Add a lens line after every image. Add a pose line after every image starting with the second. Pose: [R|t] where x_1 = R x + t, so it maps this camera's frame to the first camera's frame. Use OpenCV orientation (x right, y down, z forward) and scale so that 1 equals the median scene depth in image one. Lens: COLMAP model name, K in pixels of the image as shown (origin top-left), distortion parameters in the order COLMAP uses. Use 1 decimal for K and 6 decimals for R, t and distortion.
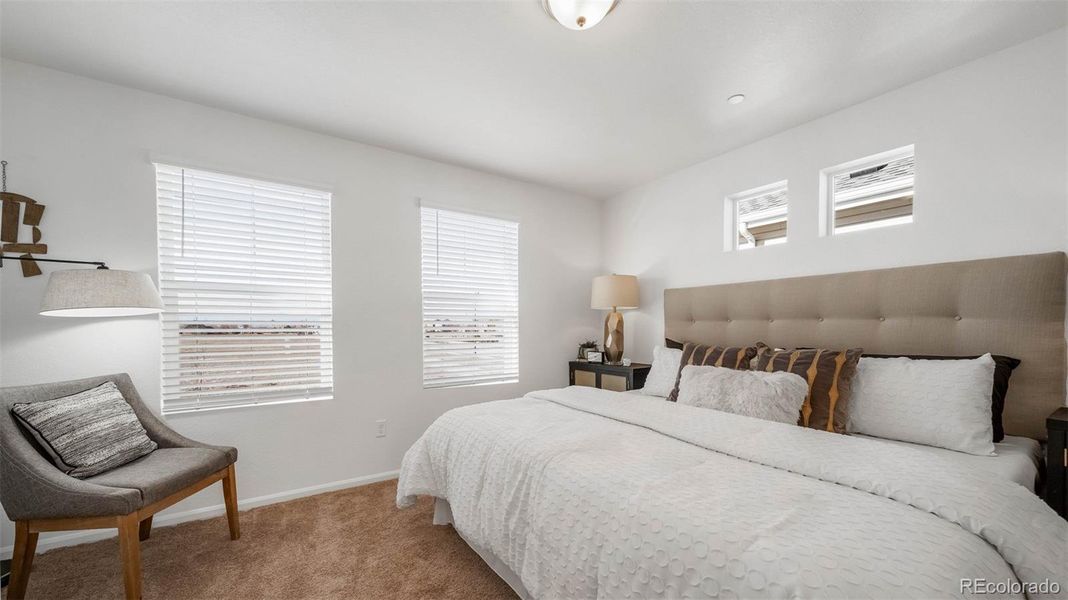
lens RADIAL K [[383.1, 0, 514.3], [0, 383.1, 330.8], [0, 0, 1]] dist [0.000429, -0.000125]
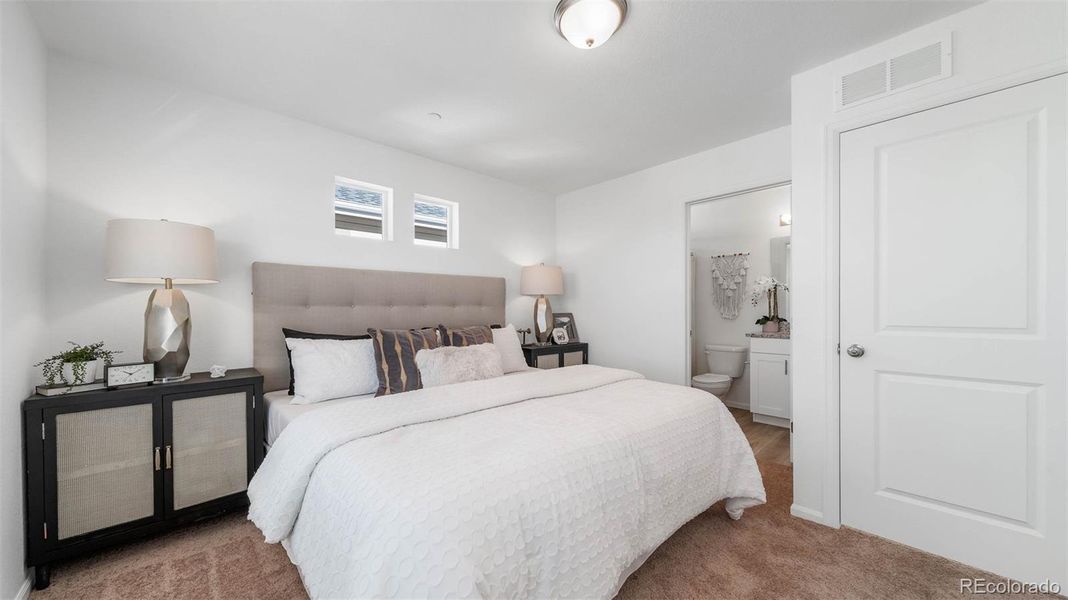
lens RADIAL K [[377.3, 0, 530.4], [0, 377.3, 307.4], [0, 0, 1]] dist [0.000483, -0.000466]
pose [[-0.169997, 0.009388, 0.985400, -0.533749], [0.020605, 0.999770, -0.005970, -0.009346], [-0.985229, 0.019290, -0.170152, 0.822049]]
